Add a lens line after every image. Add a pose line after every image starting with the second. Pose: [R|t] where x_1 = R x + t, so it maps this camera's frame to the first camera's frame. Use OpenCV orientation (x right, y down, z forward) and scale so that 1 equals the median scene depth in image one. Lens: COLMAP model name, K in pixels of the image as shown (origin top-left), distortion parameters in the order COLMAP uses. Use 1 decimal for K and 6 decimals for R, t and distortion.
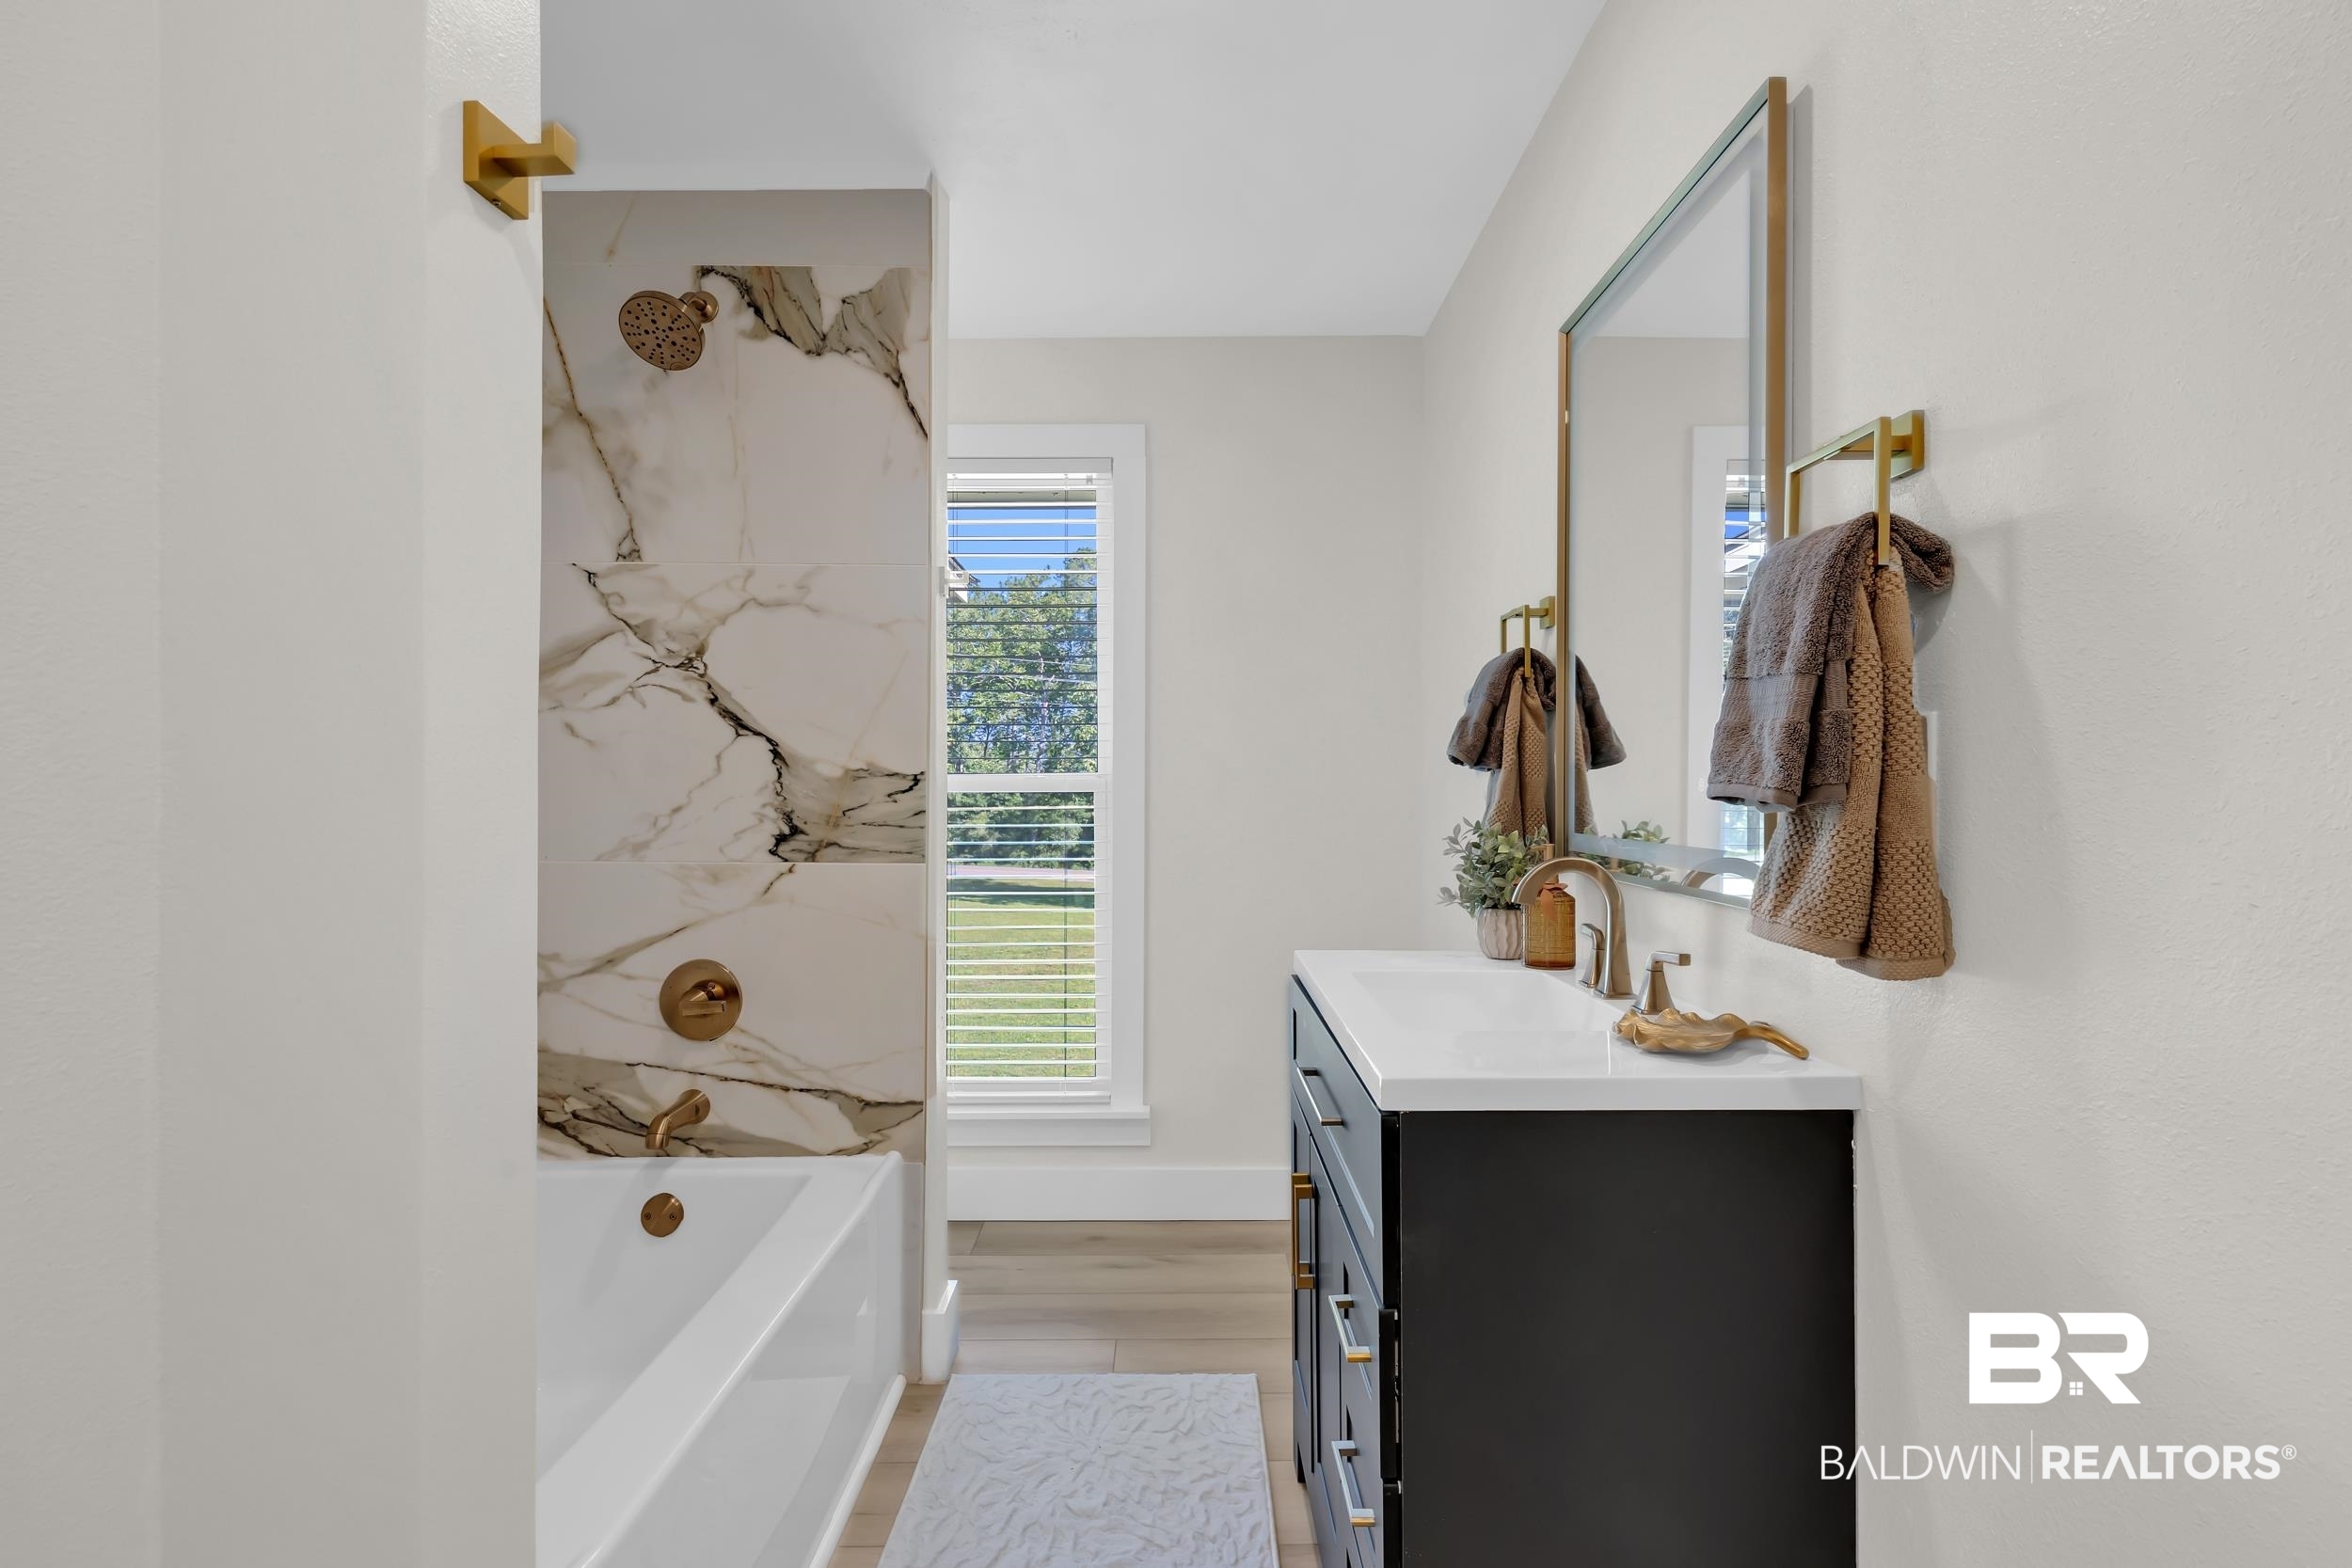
lens RADIAL K [[1224.0, 0, 1163.4], [0, 1224.0, 787.9], [0, 0, 1]] dist [0.008492, -0.001992]
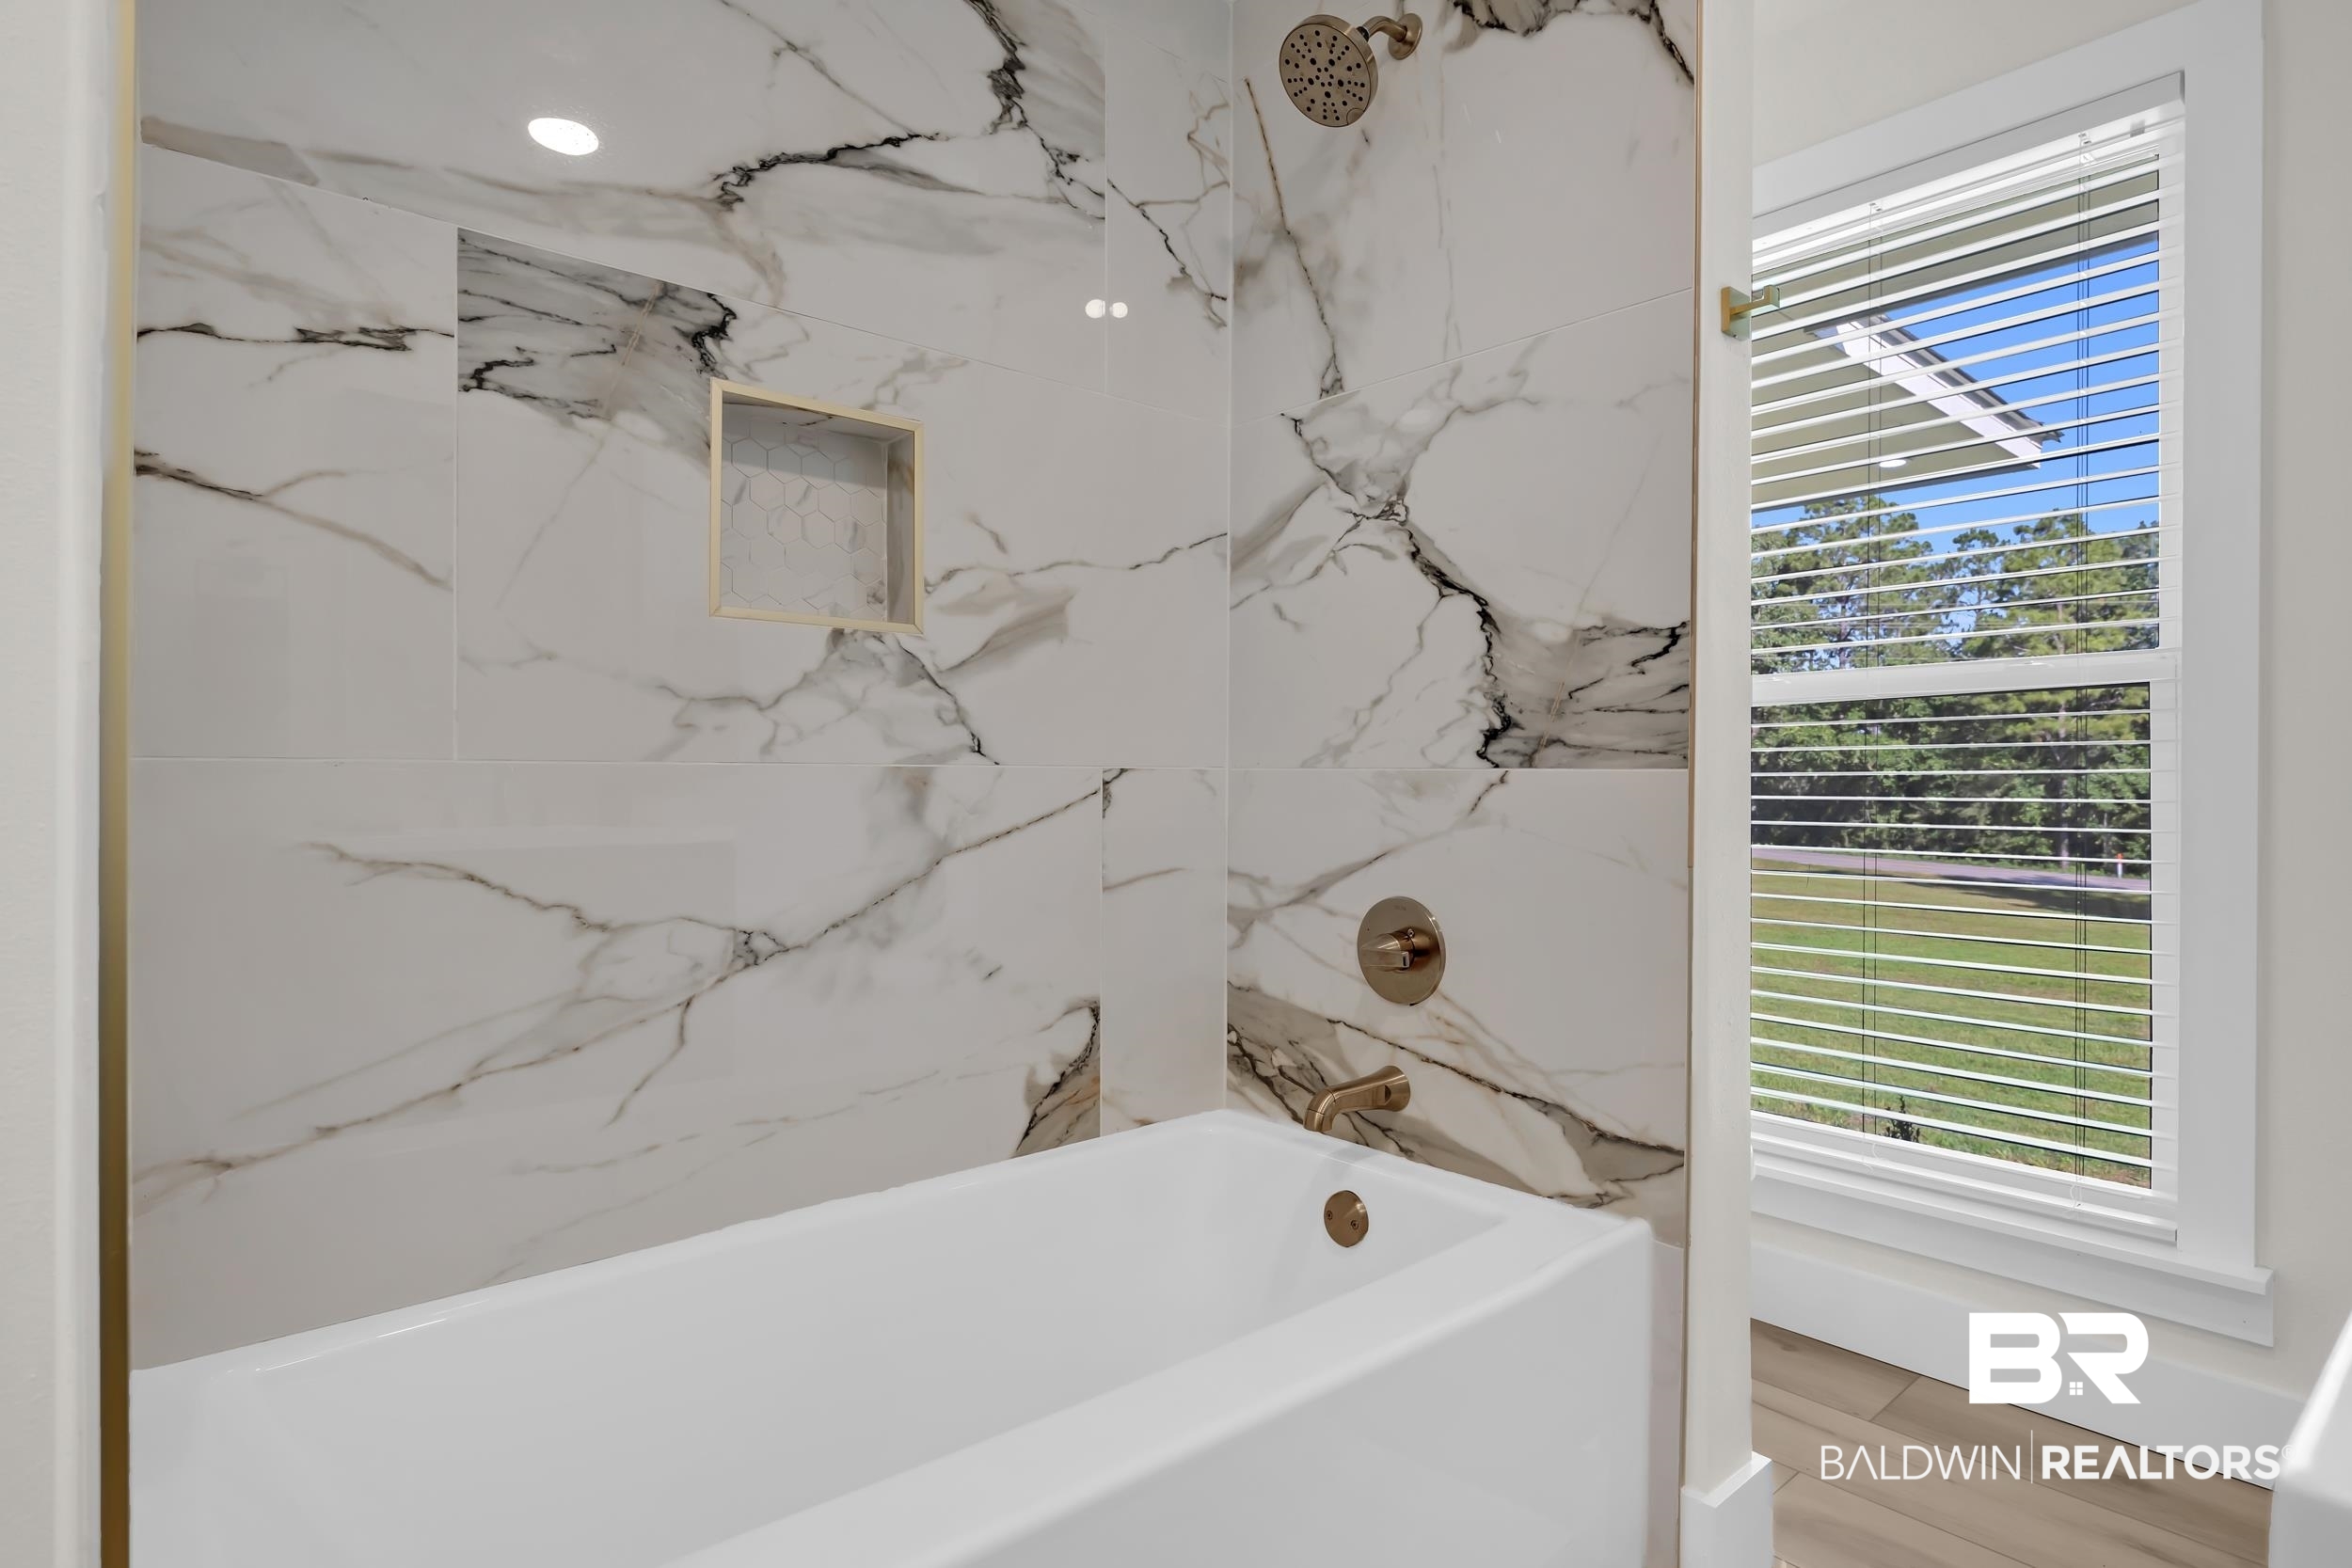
lens RADIAL K [[1224.0, 0, 1188.8], [0, 1224.0, 782.9], [0, 0, 1]] dist [0.008492, -0.001992]
pose [[0.653883, 0.001121, -0.756595, 0.111430], [-0.005156, 0.999982, -0.002974, 0.072435], [0.756578, 0.005846, 0.653877, 0.403375]]
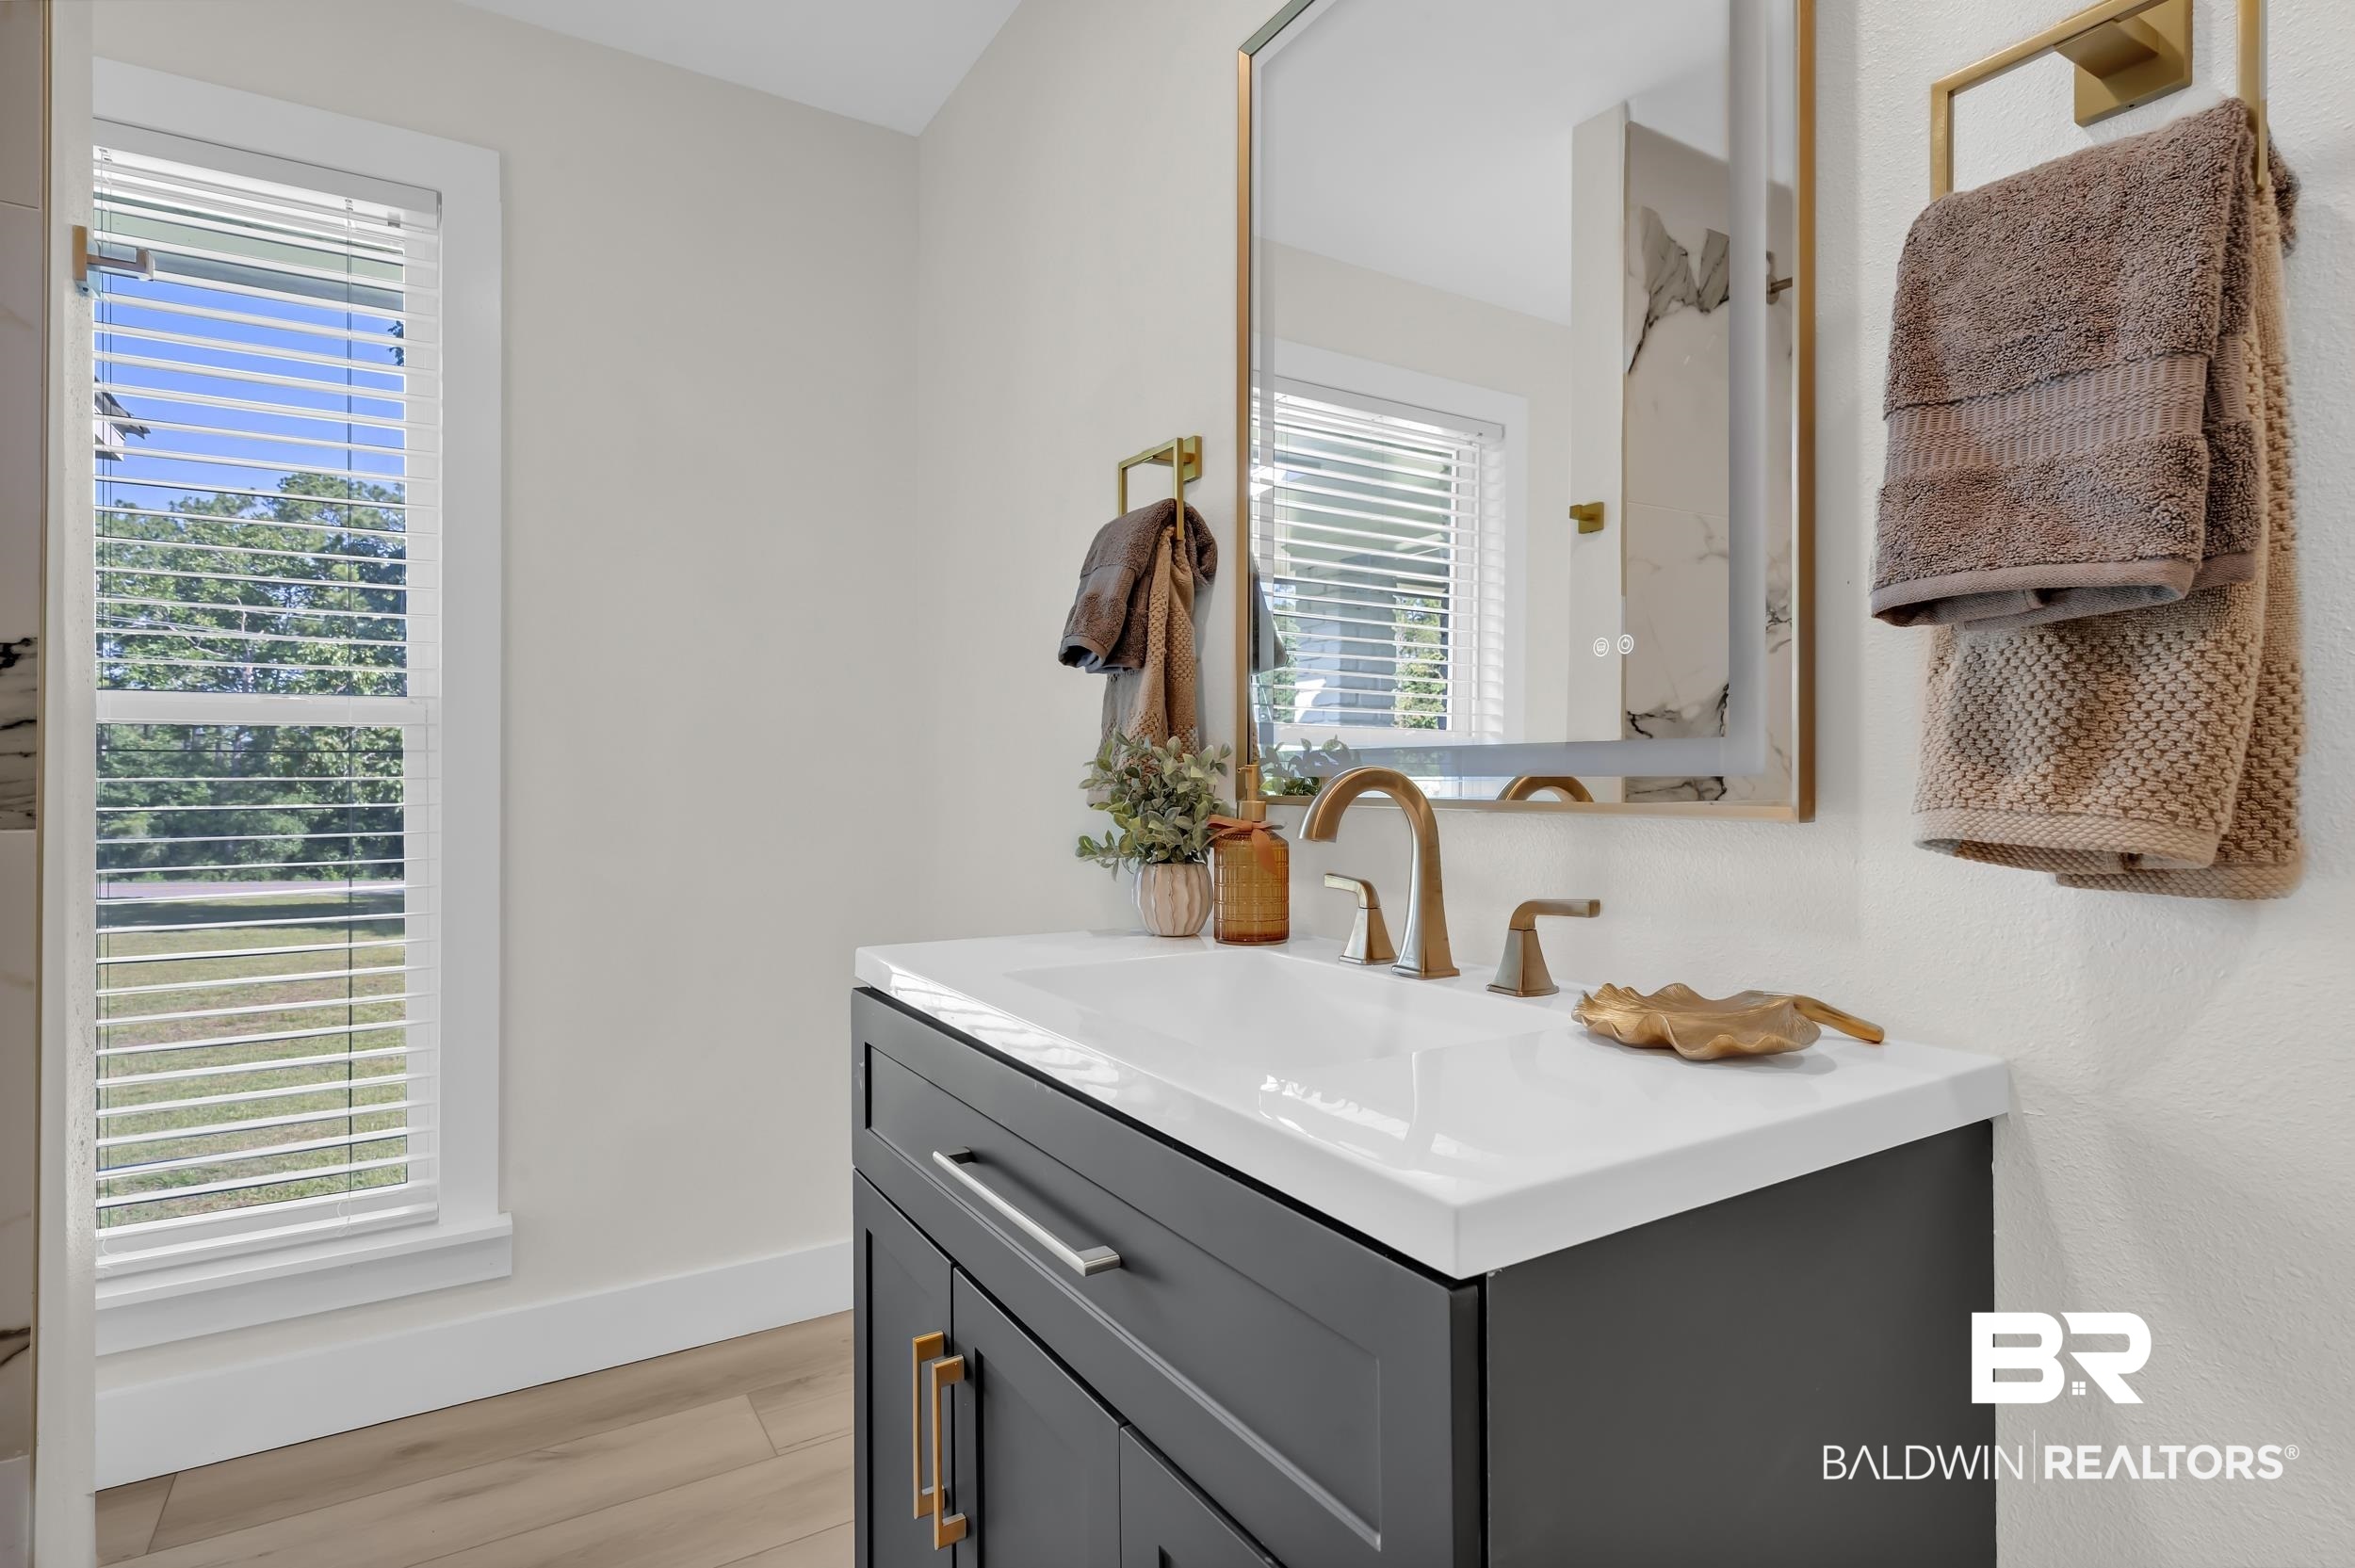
lens RADIAL K [[1225.5, 0, 1192.2], [0, 1225.5, 775.3], [0, 0, 1]] dist [0.008492, -0.001992]
pose [[0.846837, -0.001313, 0.531852, -0.068310], [0.003563, 0.999989, -0.003205, 0.043778], [-0.531841, 0.004609, 0.846832, 0.348947]]
